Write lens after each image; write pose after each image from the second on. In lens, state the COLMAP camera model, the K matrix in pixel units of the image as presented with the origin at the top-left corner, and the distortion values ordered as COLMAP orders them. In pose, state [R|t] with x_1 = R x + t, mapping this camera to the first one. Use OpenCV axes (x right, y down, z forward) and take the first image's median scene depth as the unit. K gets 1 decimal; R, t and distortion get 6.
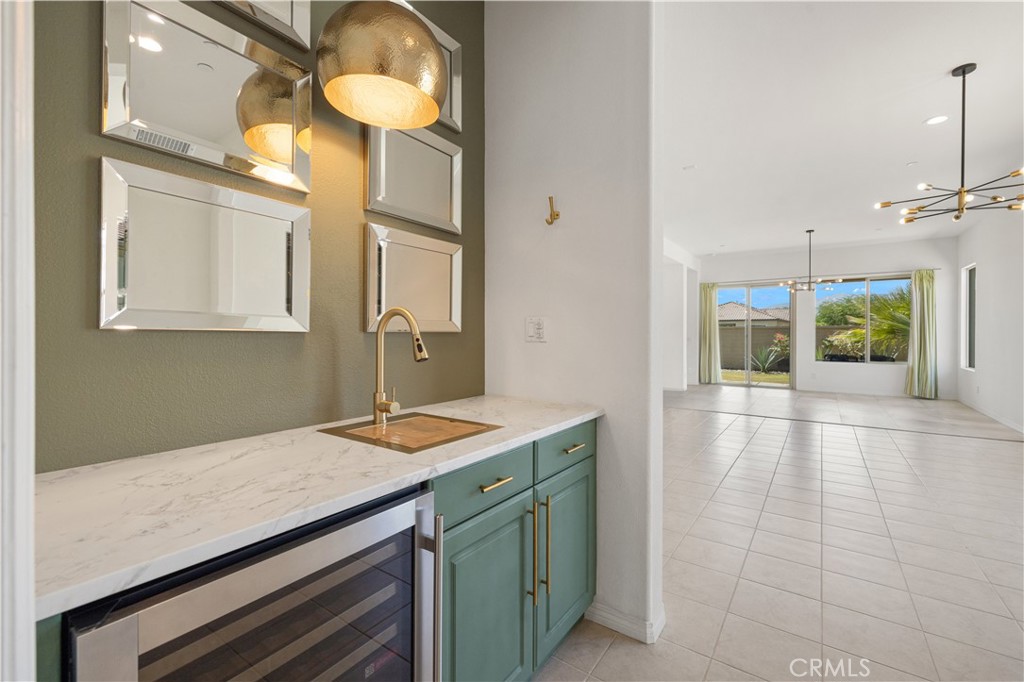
lens RADIAL K [[426.8, 0, 510.6], [0, 426.8, 332.9], [0, 0, 1]] dist [0.000560, 0.000187]
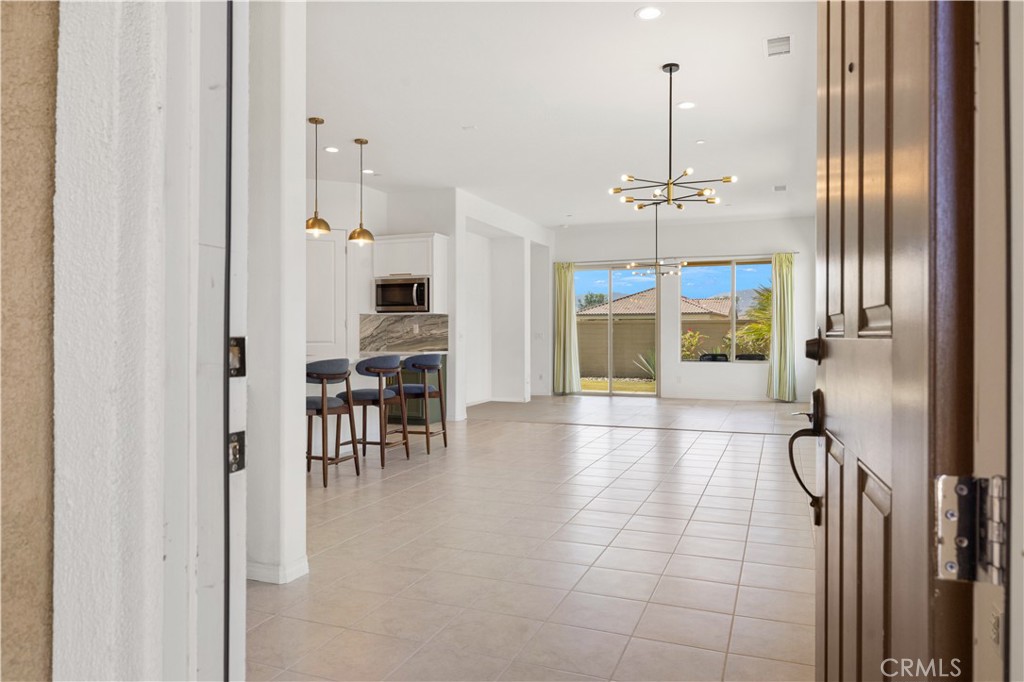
lens RADIAL K [[670.7, 0, 512.0], [0, 670.7, 341.0], [0, 0, 1]] dist [-0.005279, -0.000773]
pose [[0.970762, -0.005918, 0.239971, 0.091609], [0.003334, 0.999932, 0.011171, 0.011226], [-0.240021, -0.010045, 0.970716, -0.162033]]
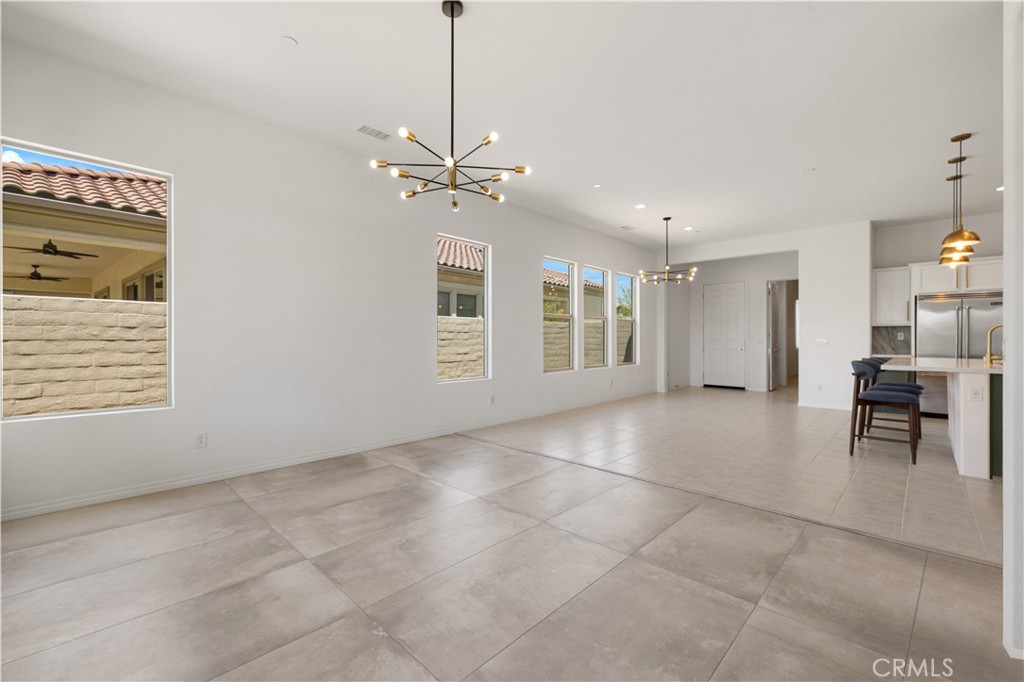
lens RADIAL K [[428.9, 0, 512.8], [0, 428.9, 337.7], [0, 0, 1]] dist [-0.001655, 0.000141]
pose [[-0.990557, -0.006348, 0.136957, 0.486032], [-0.006931, 0.999969, -0.003782, 0.010788], [-0.136929, -0.004695, -0.990570, 1.042701]]
